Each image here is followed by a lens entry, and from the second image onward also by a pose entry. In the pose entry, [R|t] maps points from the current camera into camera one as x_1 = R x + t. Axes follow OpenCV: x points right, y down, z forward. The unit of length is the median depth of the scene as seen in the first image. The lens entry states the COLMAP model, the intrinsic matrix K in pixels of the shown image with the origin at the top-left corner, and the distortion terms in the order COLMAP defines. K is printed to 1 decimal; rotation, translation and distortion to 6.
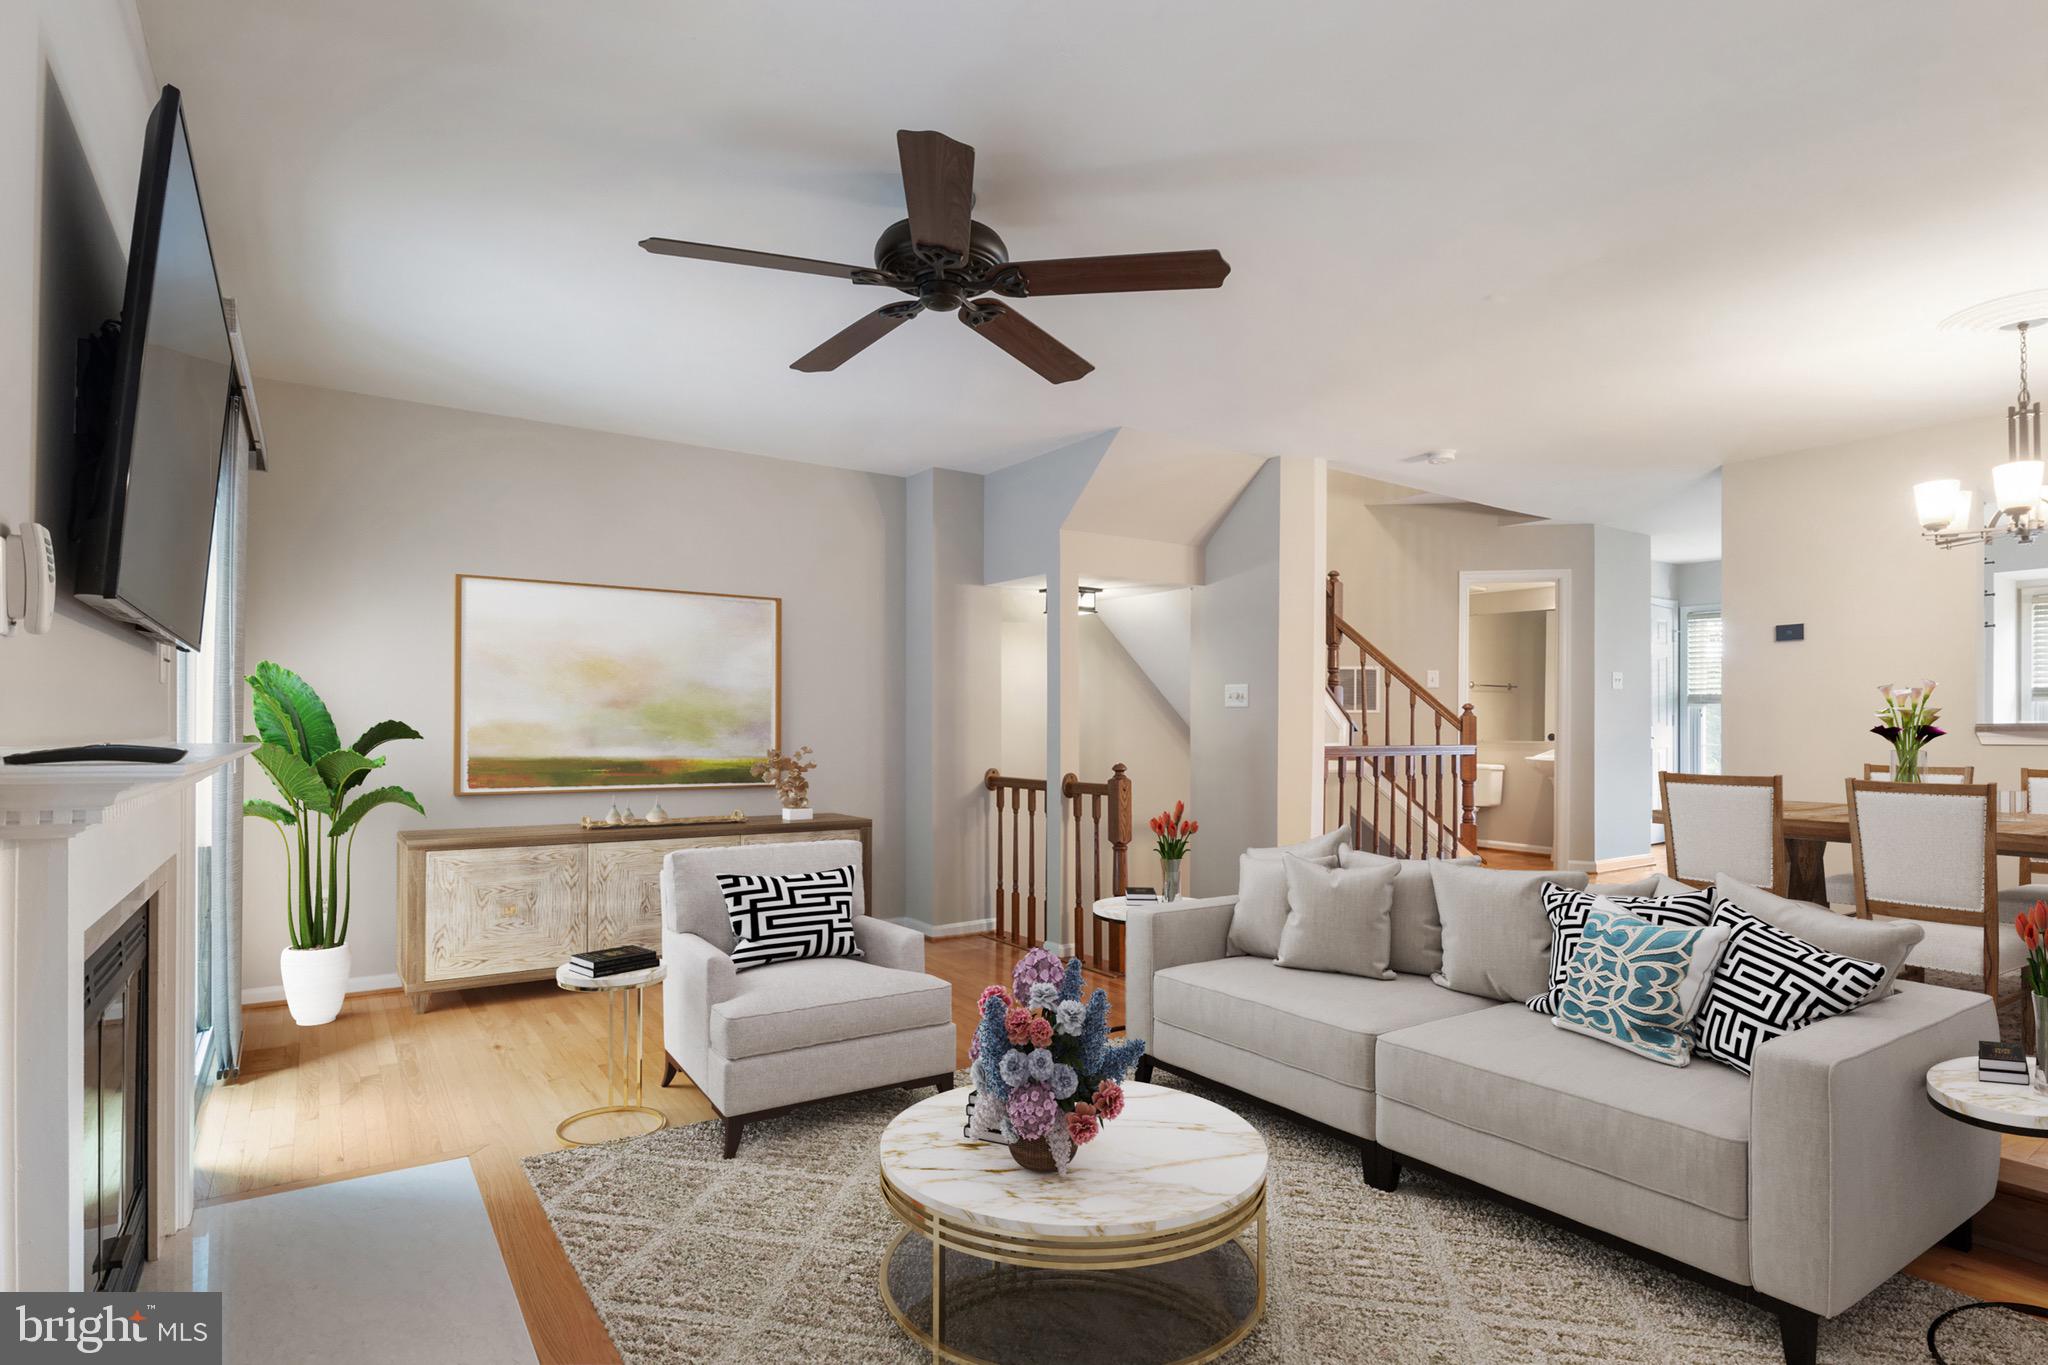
lens RADIAL K [[1034.0, 0, 1020.0], [0, 1034.0, 705.5], [0, 0, 1]] dist [0.000903, -0.009116]
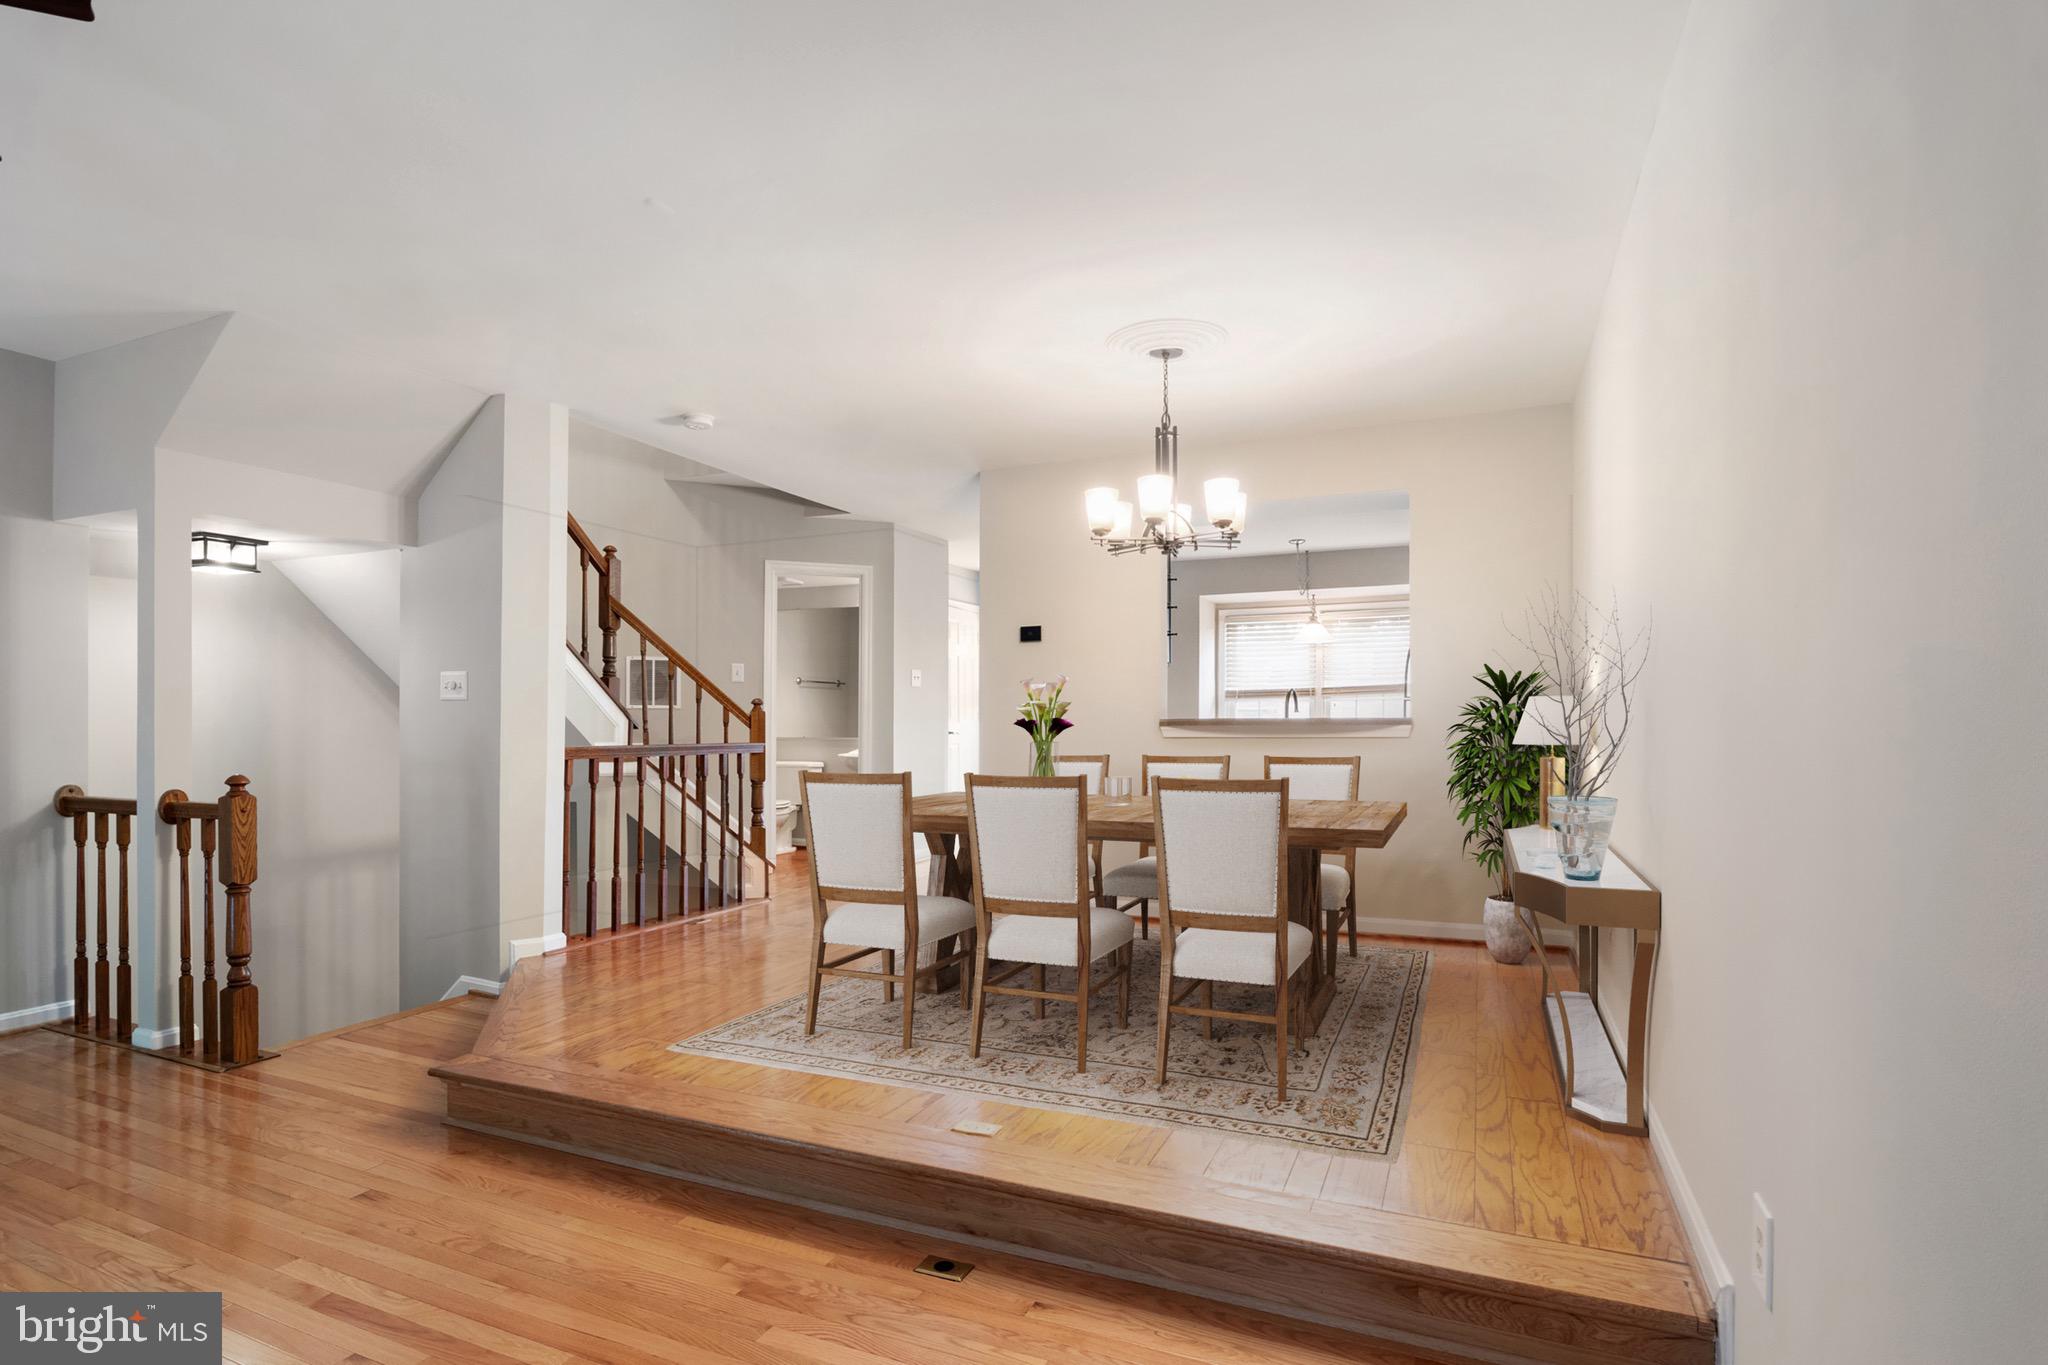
lens RADIAL K [[1033.2, 0, 1018.4], [0, 1033.2, 725.8], [0, 0, 1]] dist [-0.003488, -0.001082]
pose [[0.854154, -0.005960, 0.519986, 0.160244], [-0.004918, 0.999797, 0.019538, 0.003912], [-0.519997, -0.019246, 0.853951, 0.078250]]
